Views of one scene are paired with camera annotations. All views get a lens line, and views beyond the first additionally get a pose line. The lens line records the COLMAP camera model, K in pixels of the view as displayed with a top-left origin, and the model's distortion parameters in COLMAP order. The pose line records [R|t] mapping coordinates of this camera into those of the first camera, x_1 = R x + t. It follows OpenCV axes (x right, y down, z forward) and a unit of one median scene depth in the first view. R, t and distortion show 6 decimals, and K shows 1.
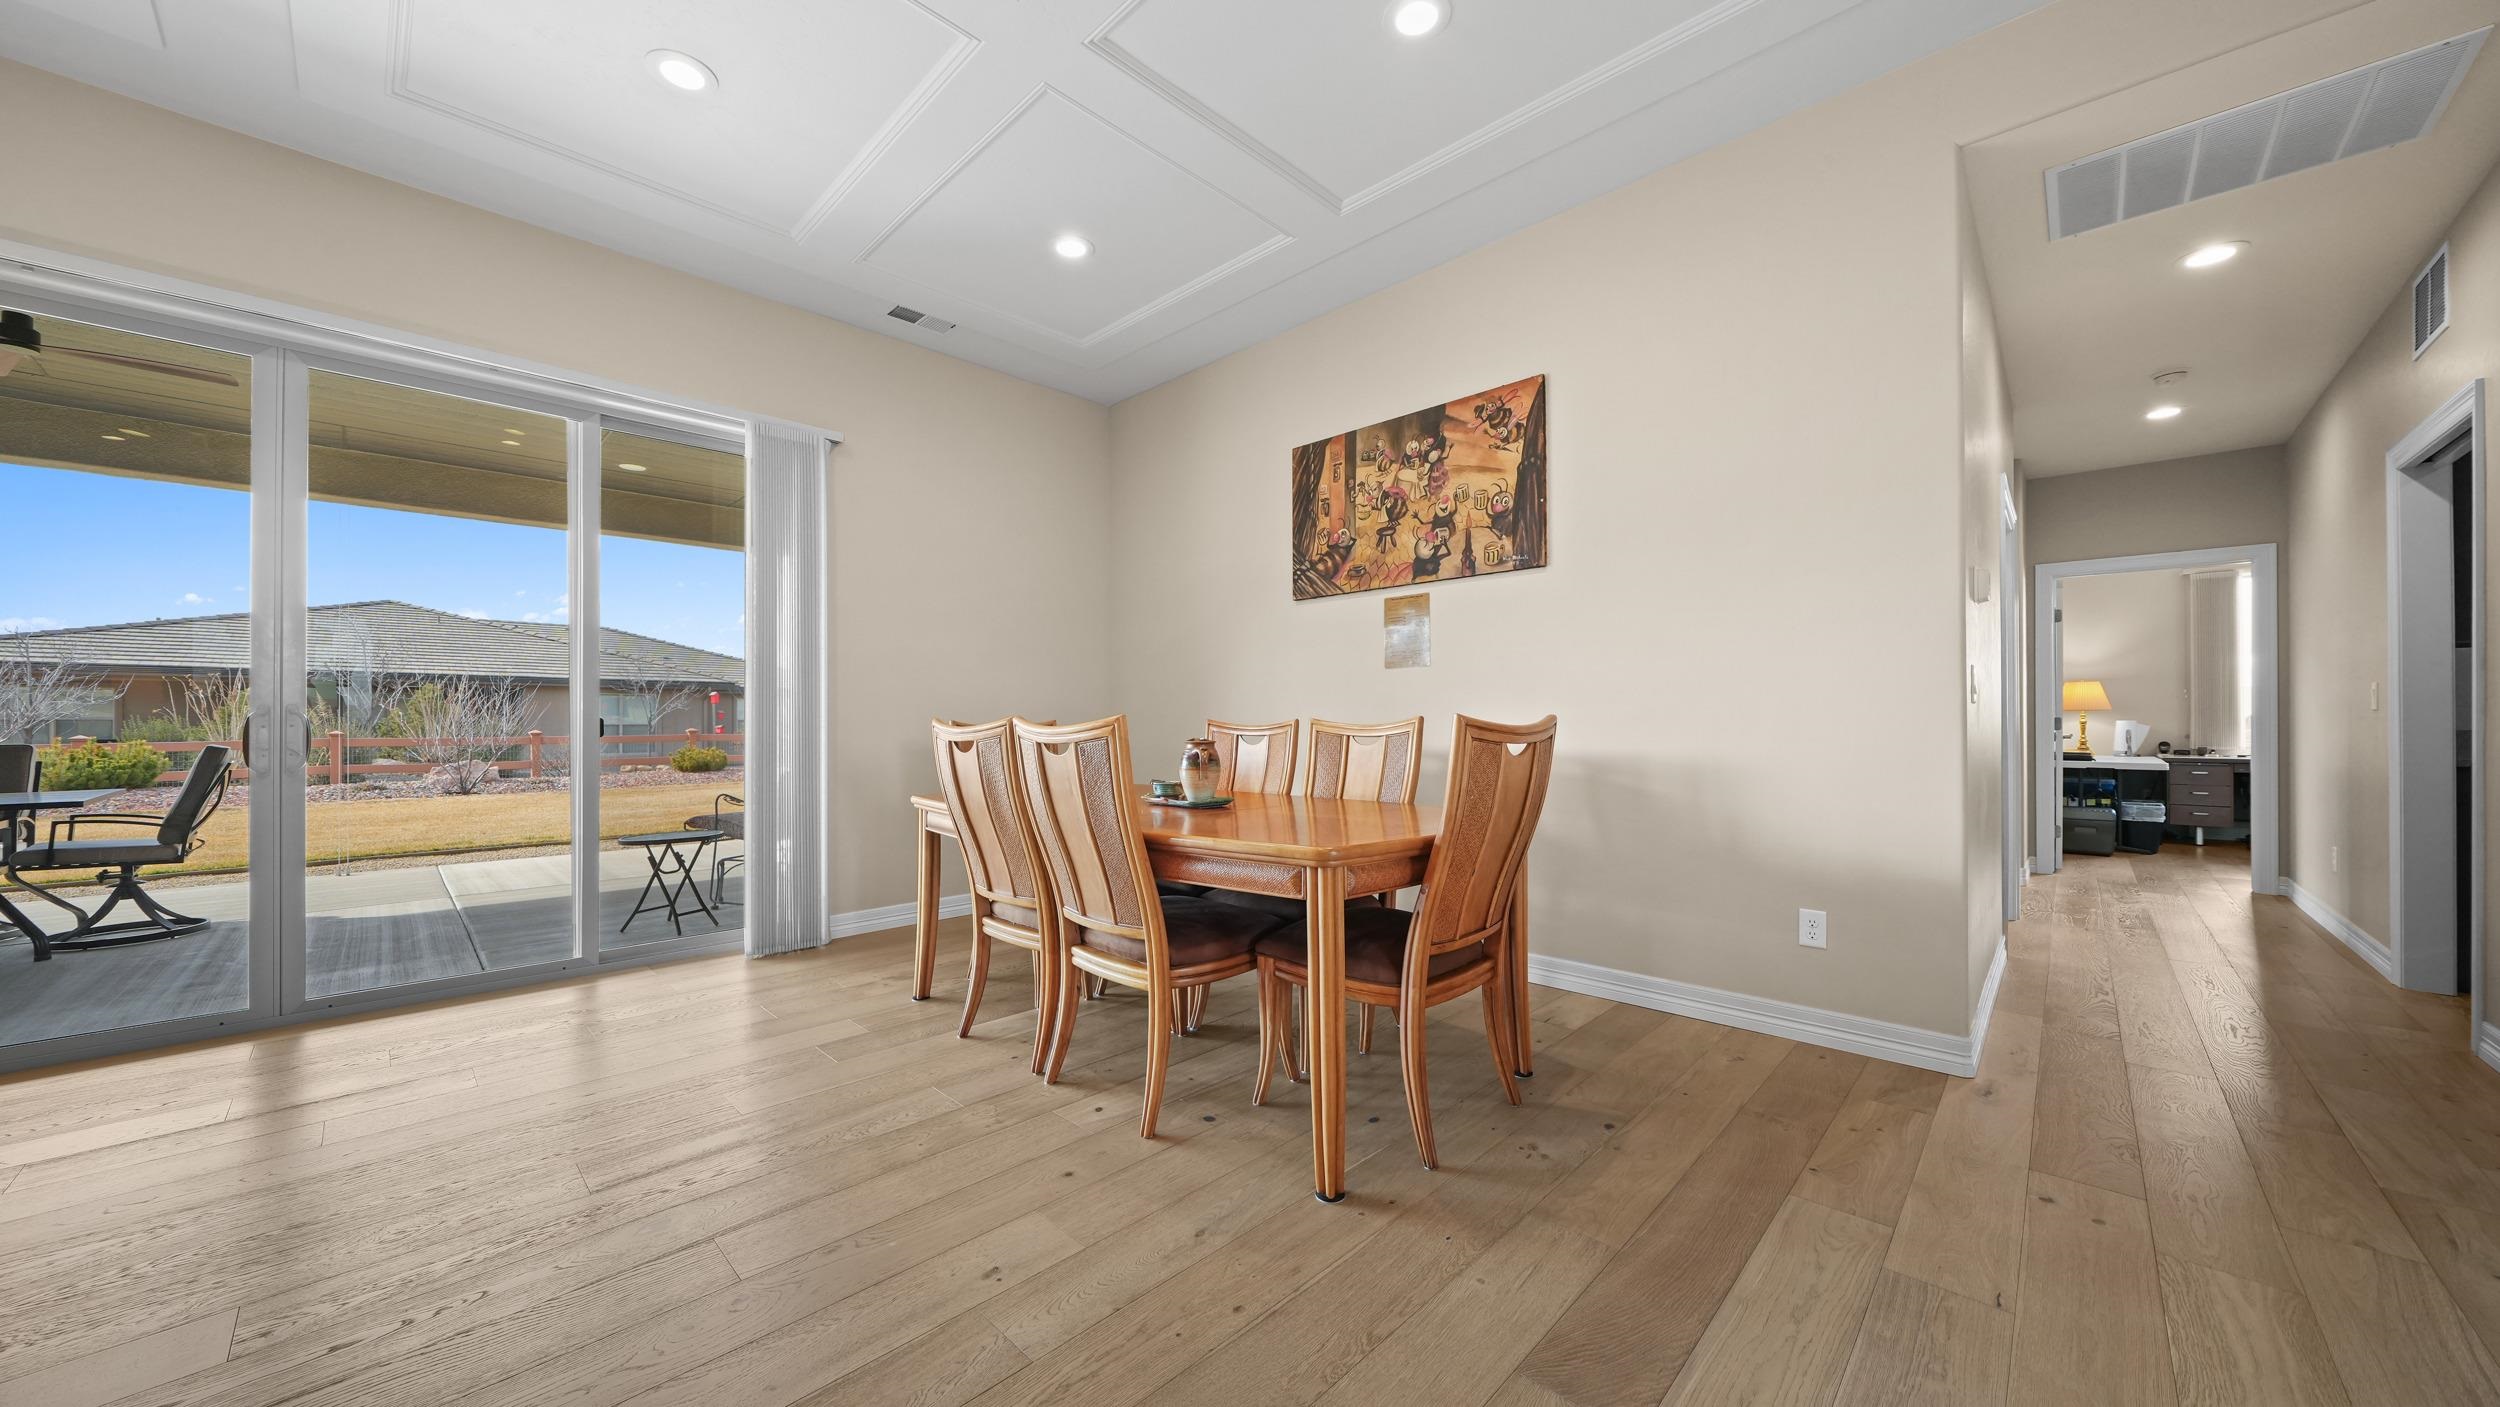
lens RADIAL K [[854.2, 0, 1245.2], [0, 854.2, 719.2], [0, 0, 1]] dist [-0.005083, 0.000079]
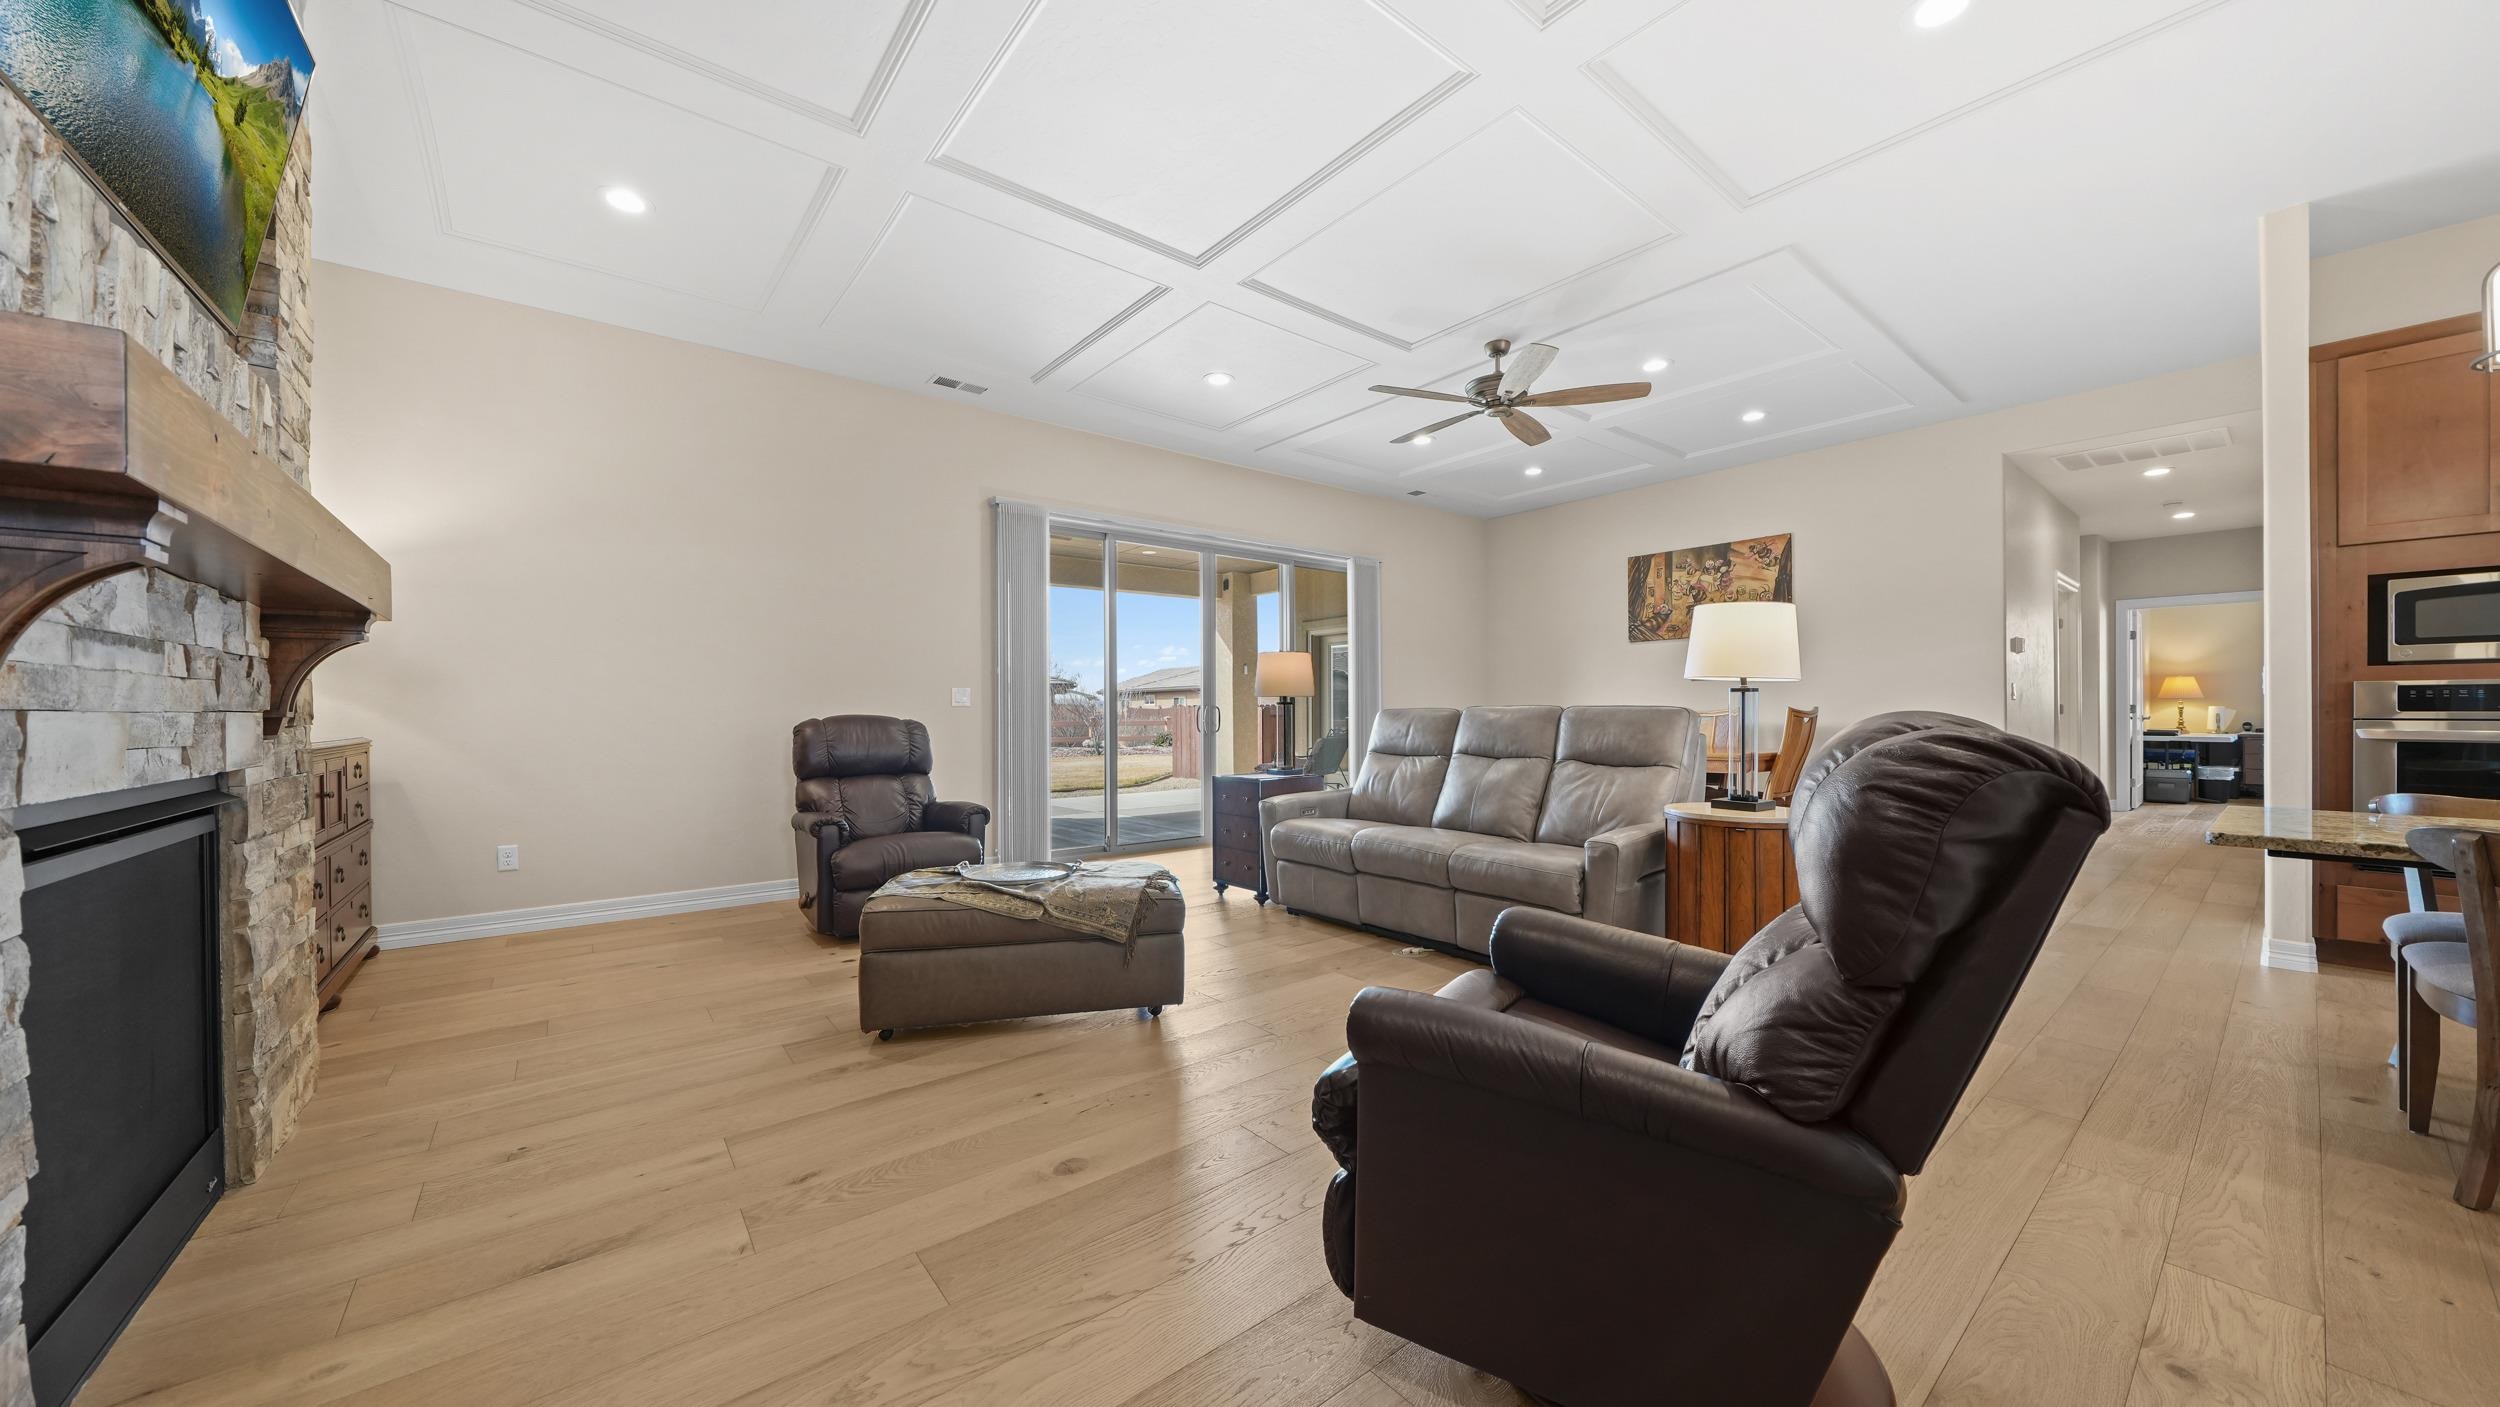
lens RADIAL K [[861.6, 0, 1242.8], [0, 861.6, 709.3], [0, 0, 1]] dist [-0.006535, -0.000151]
pose [[0.992464, -0.003702, -0.122484, -0.554923], [0.004086, 0.999988, 0.002878, -0.006739], [0.122471, -0.003357, 0.992466, -0.940646]]
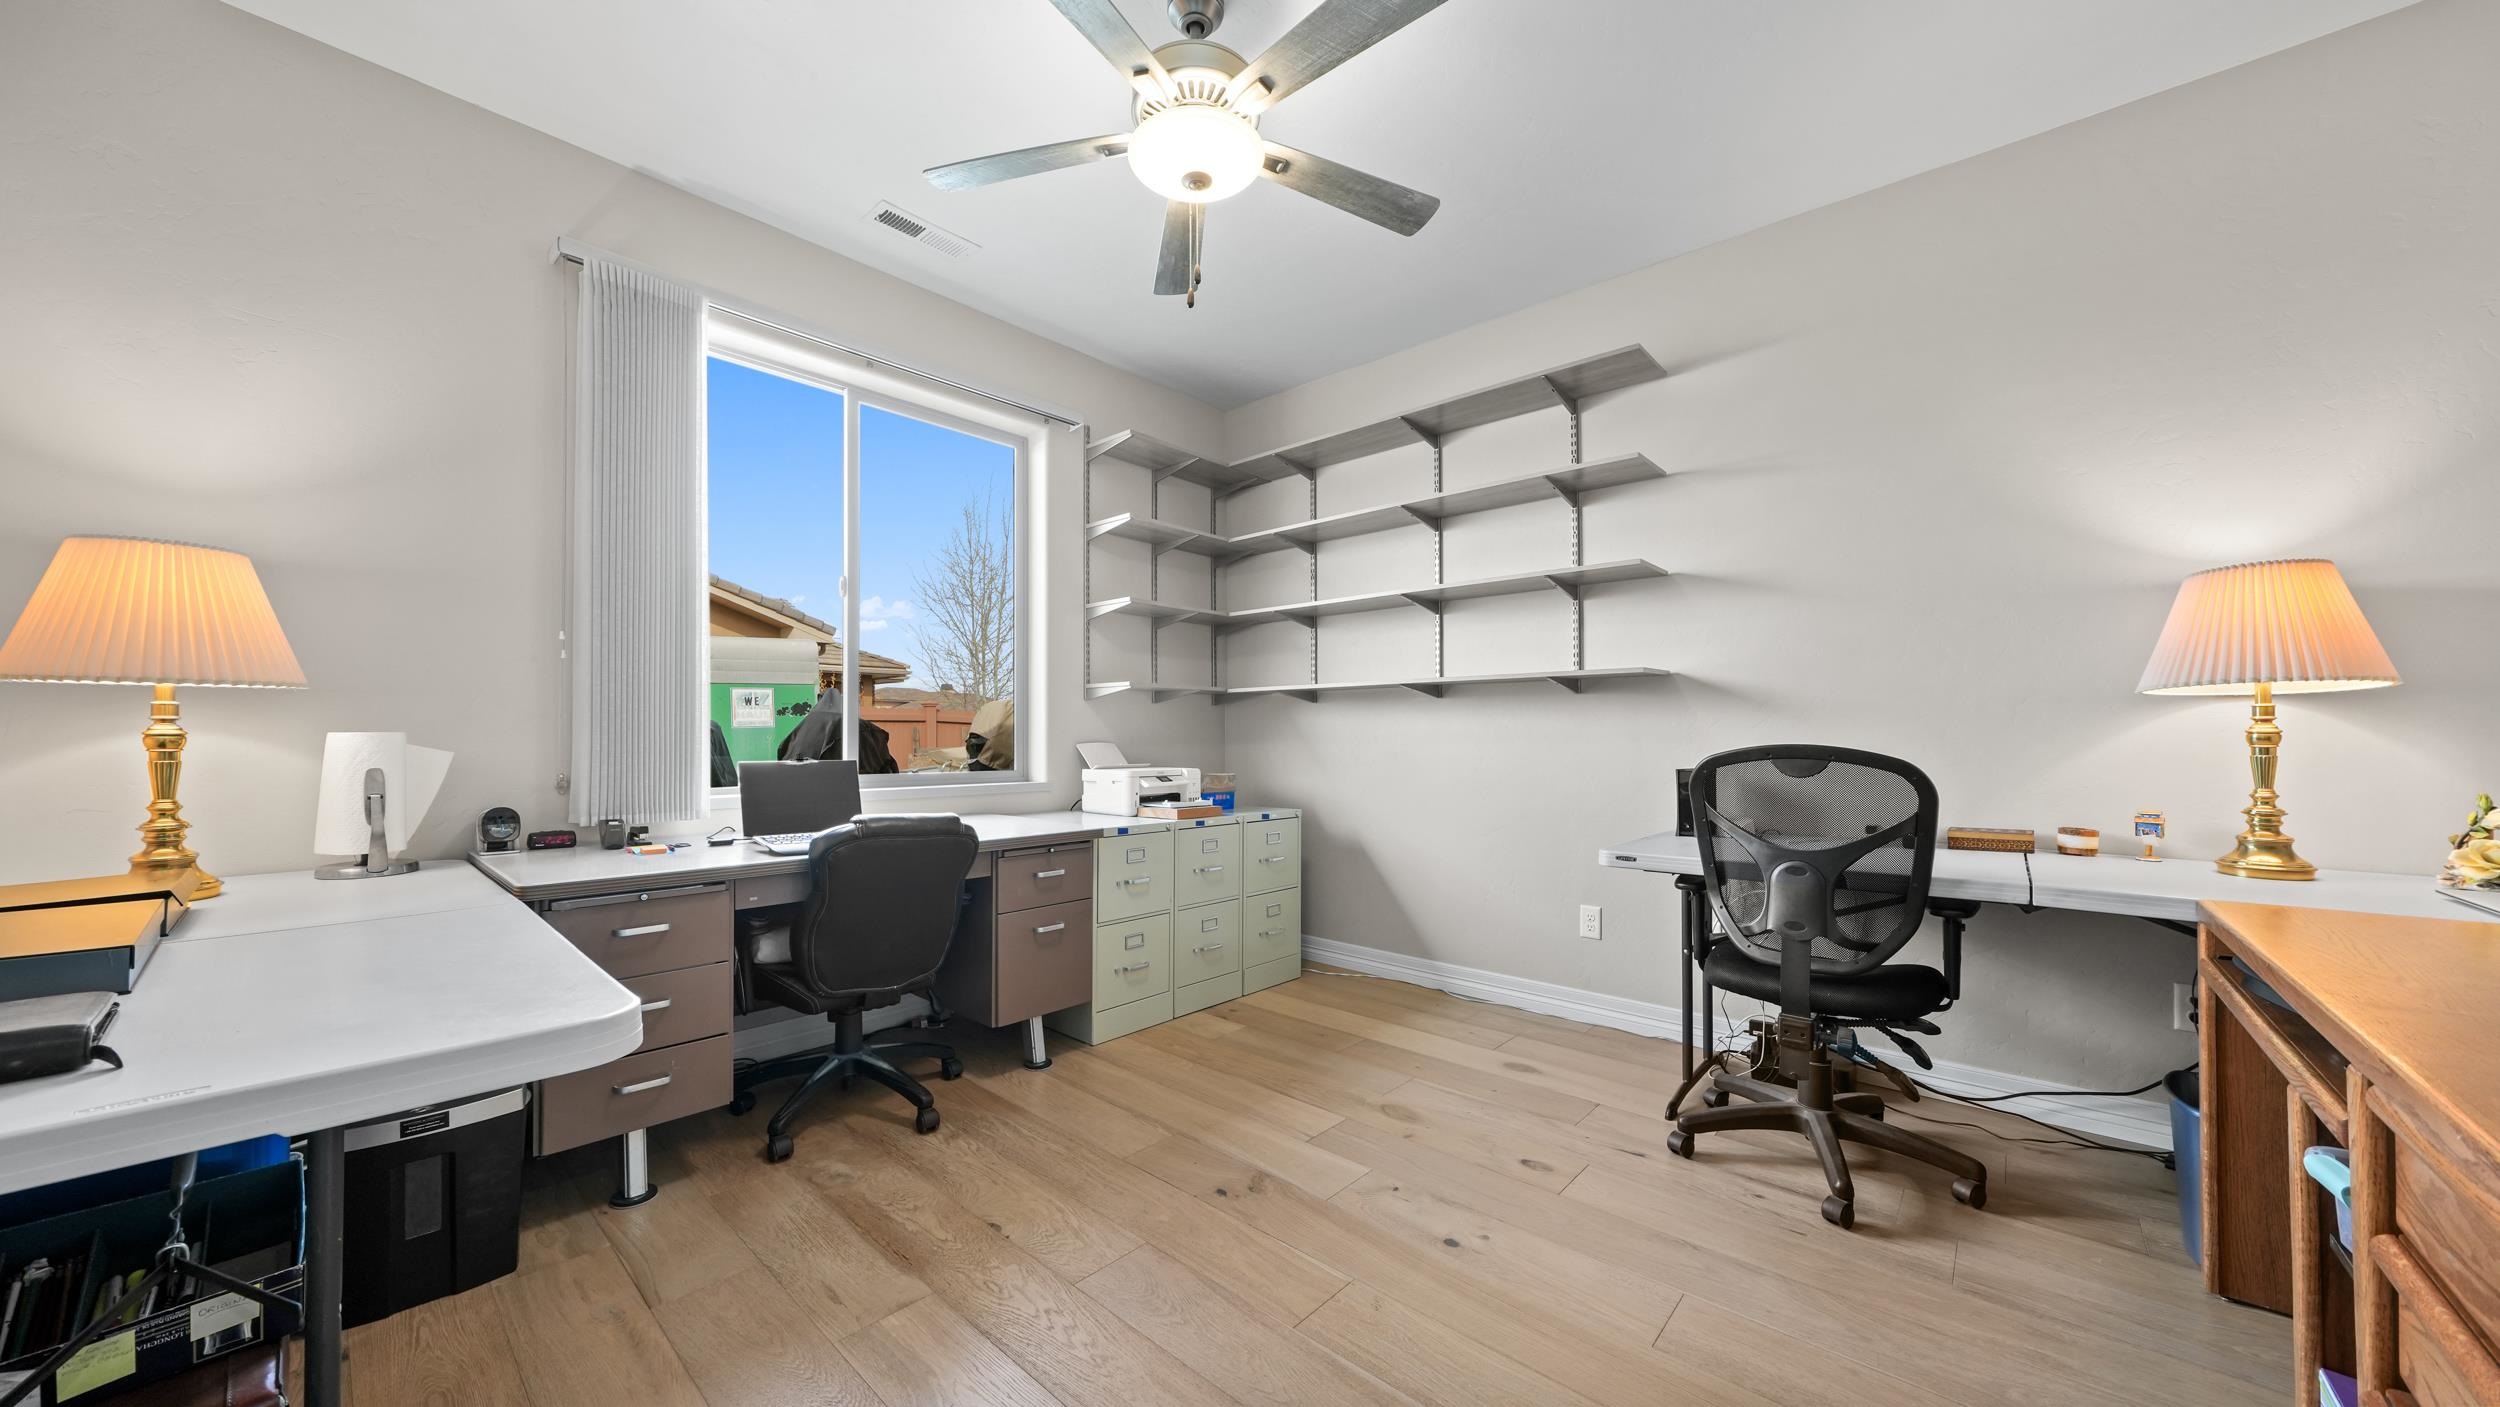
lens RADIAL K [[854.2, 0, 1248.4], [0, 854.2, 724.0], [0, 0, 1]] dist [-0.005083, 0.000079]
pose [[-0.065024, 0.014727, 0.997775, 1.492979], [-0.009499, 0.999837, -0.015377, 0.001072], [-0.997839, -0.010477, -0.064873, 1.468500]]
